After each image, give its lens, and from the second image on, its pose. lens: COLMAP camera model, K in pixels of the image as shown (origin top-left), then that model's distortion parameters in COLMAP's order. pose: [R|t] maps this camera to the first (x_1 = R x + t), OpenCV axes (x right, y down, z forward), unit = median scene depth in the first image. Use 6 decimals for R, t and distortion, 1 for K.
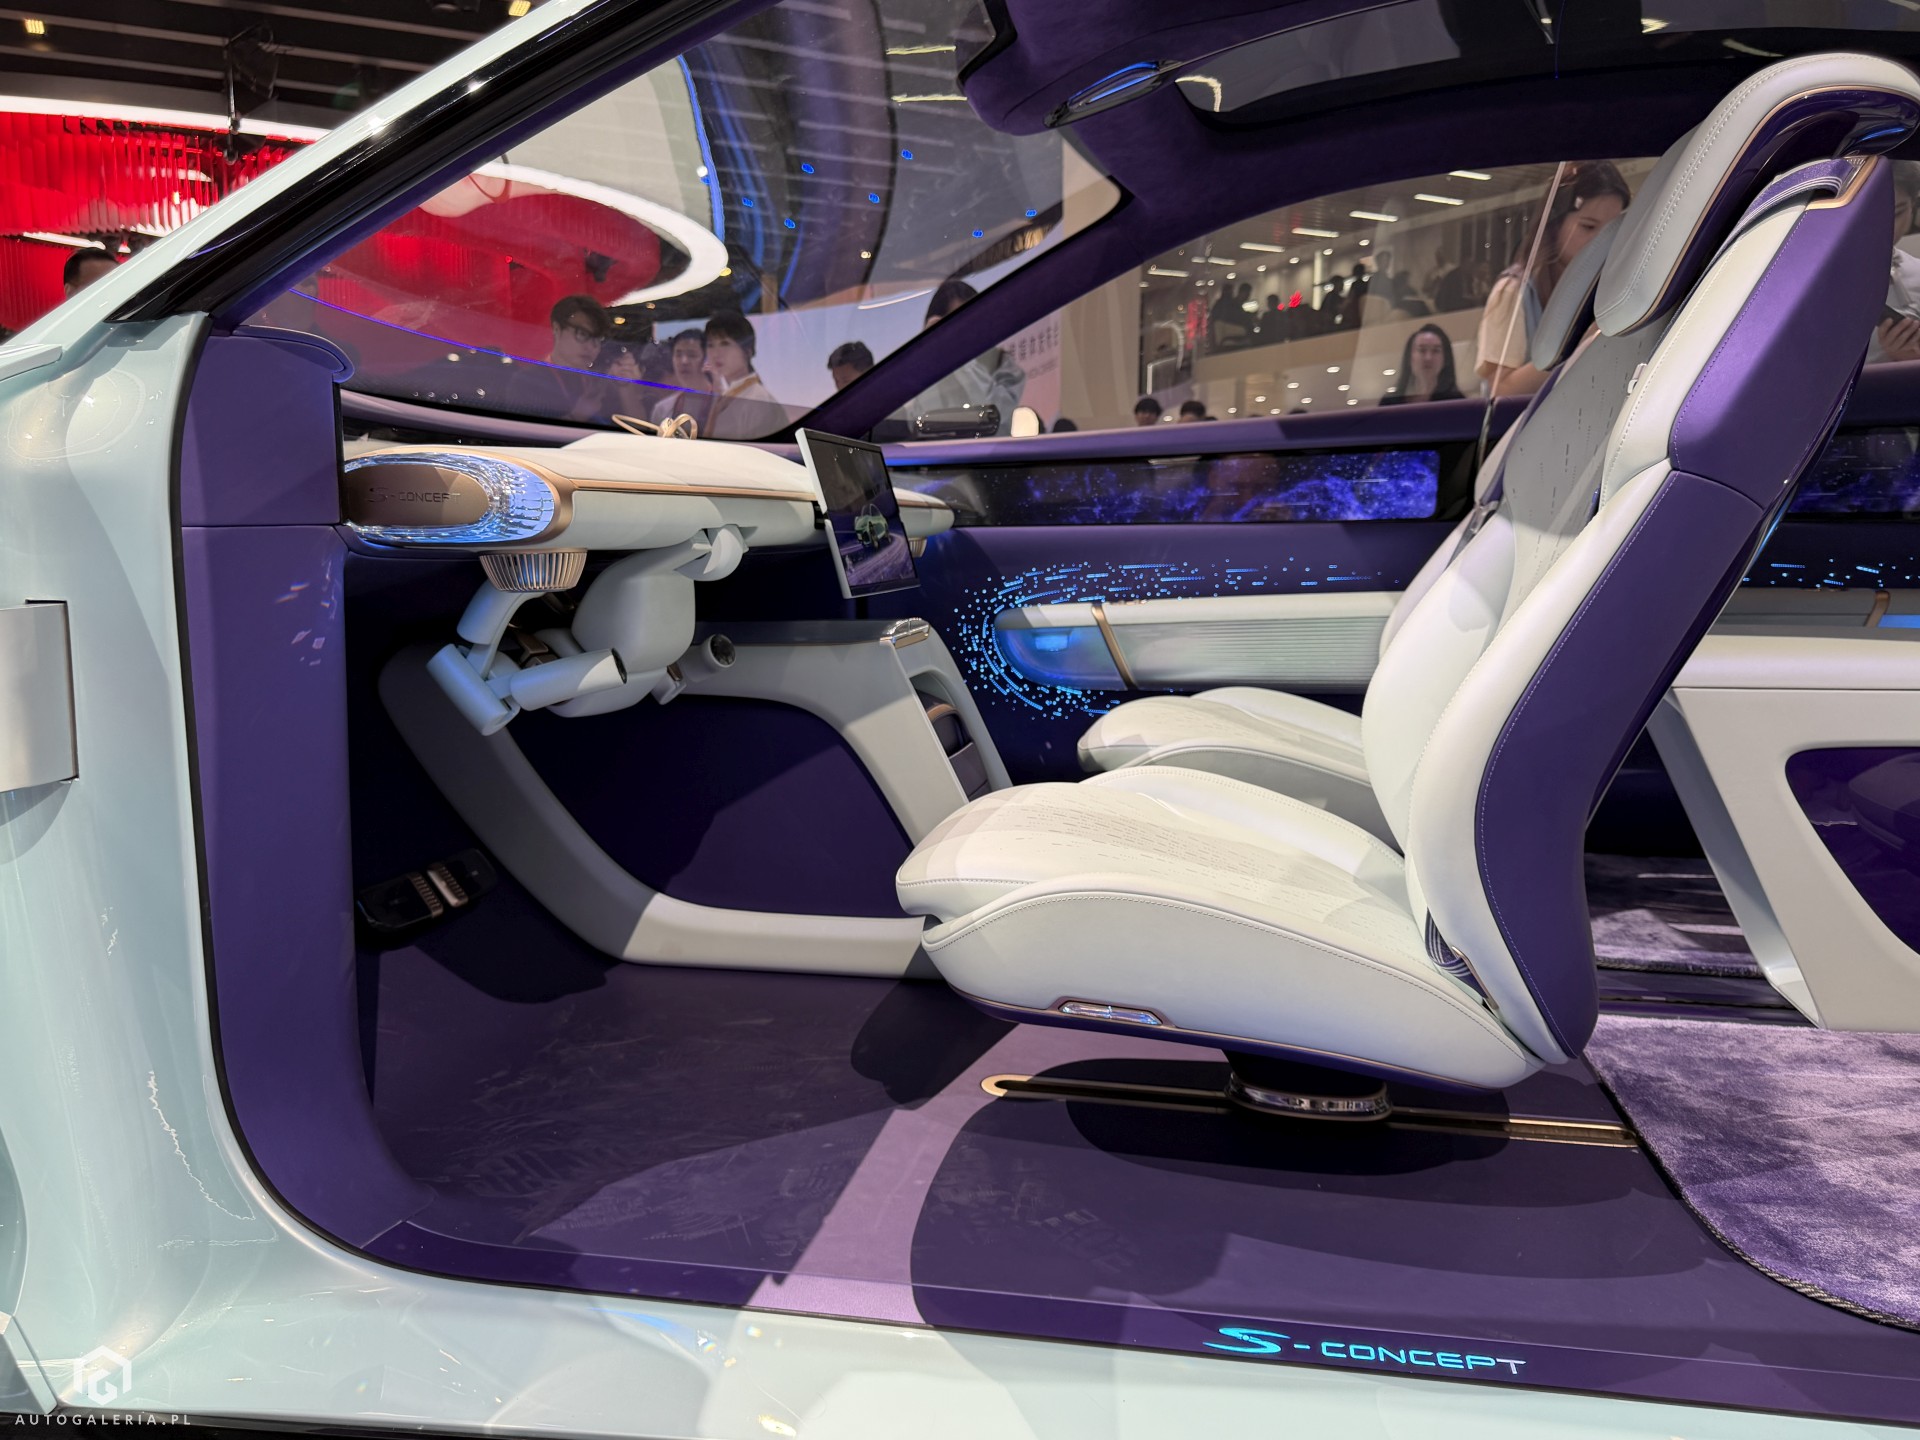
lens RADIAL K [[1460.0, 0, 968.7], [0, 1460.0, 690.0], [0, 0, 1]] dist [0.086988, -0.126199]
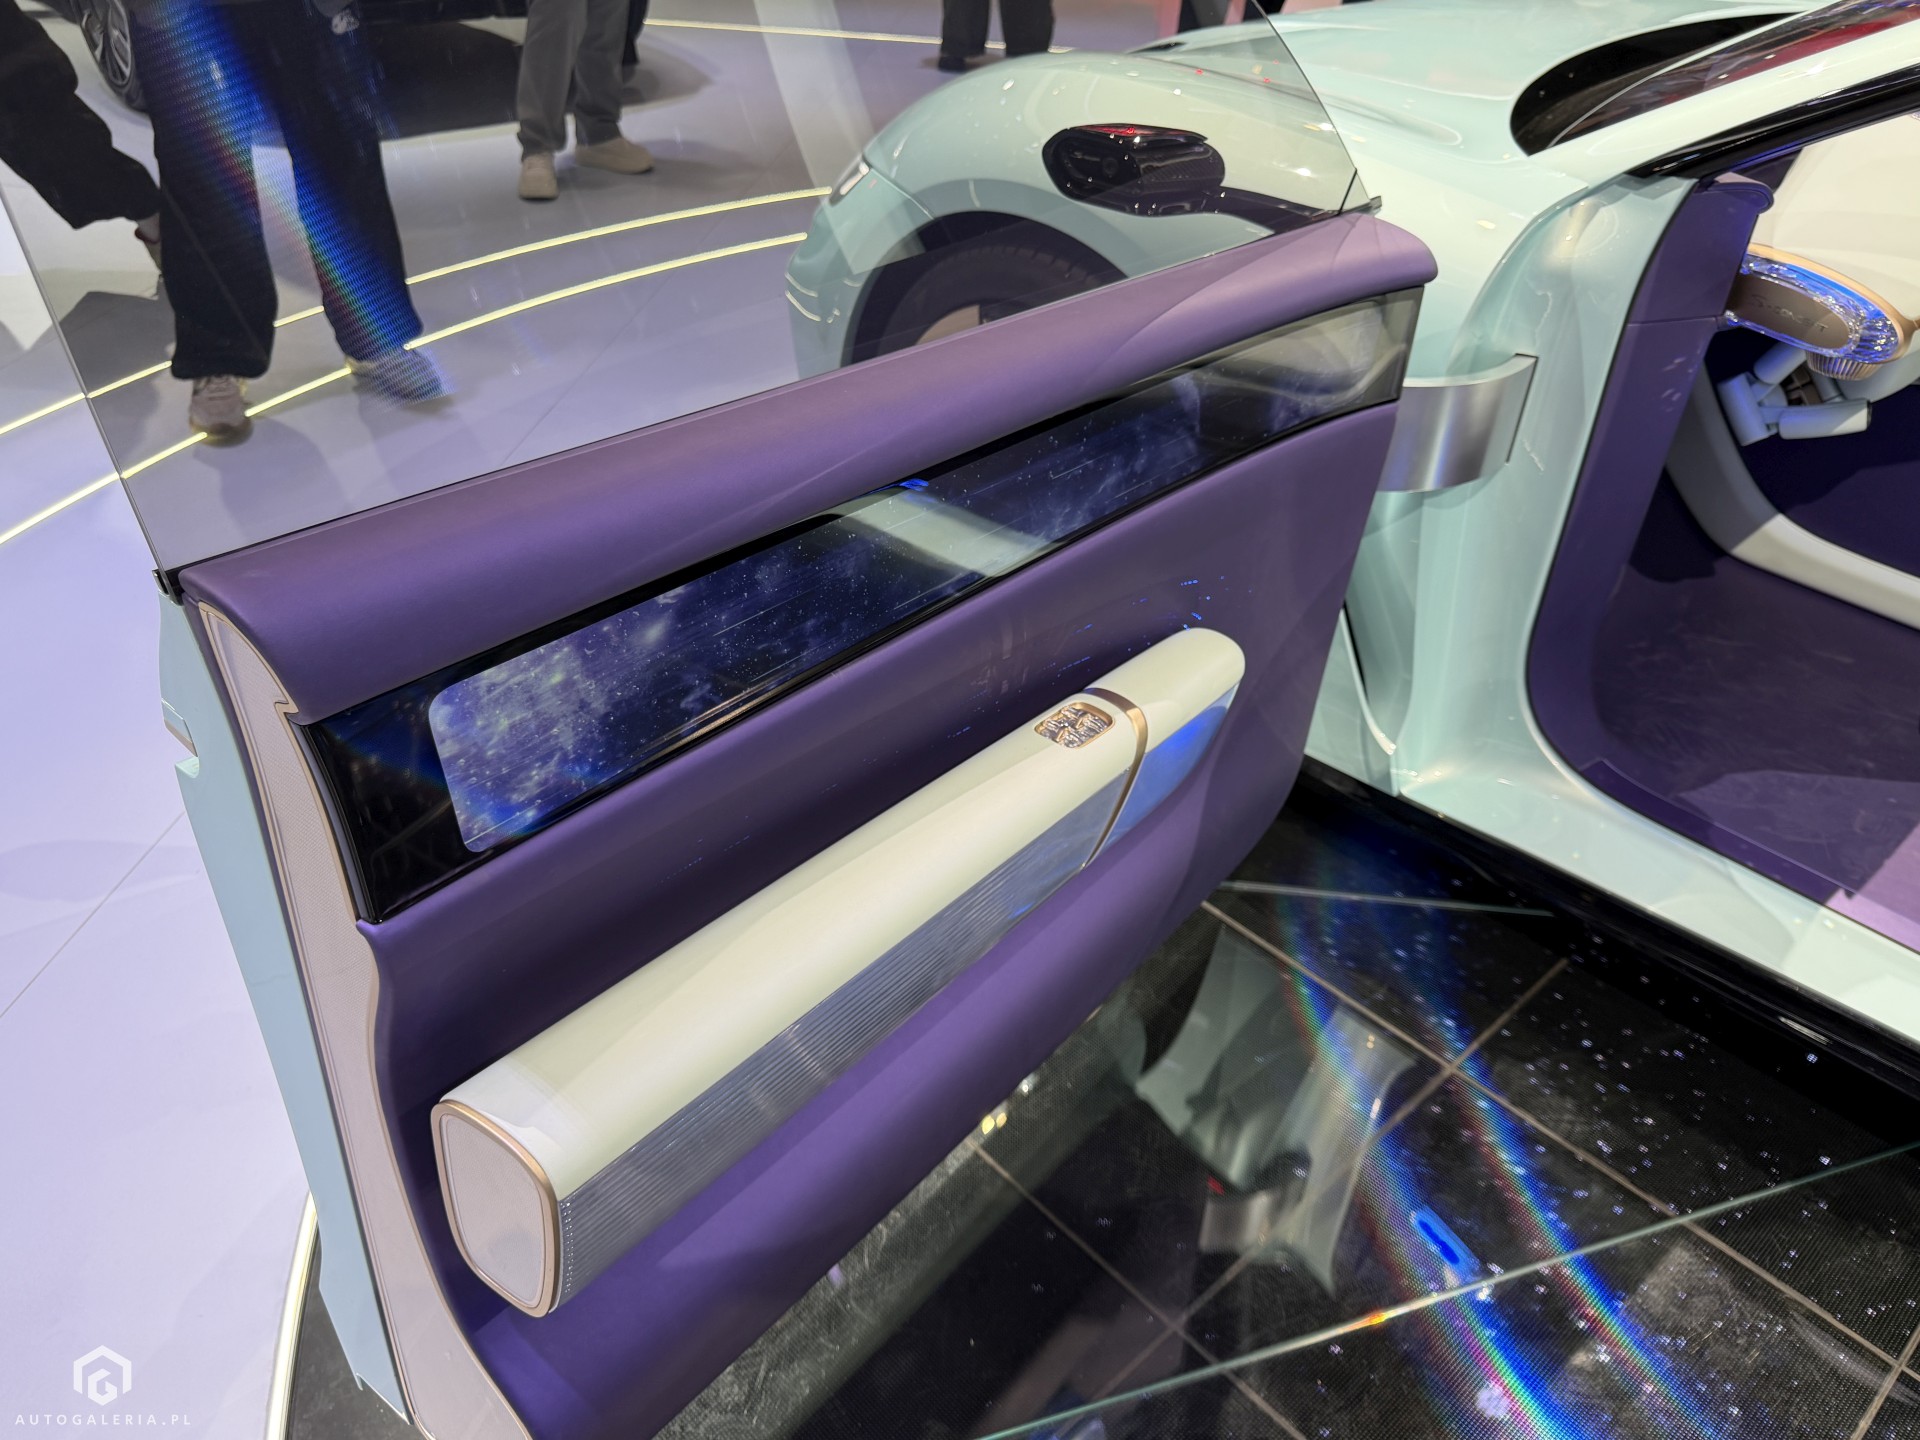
lens RADIAL K [[1471.0, 0, 960.0], [0, 1471.0, 720.0], [0, 0, 1]] dist [0.001540, -0.000361]
pose [[0.811283, 0.368952, -0.453535, -0.207897], [-0.114179, 0.860780, 0.496005, -0.341968], [0.573396, -0.350616, 0.740463, -0.500863]]
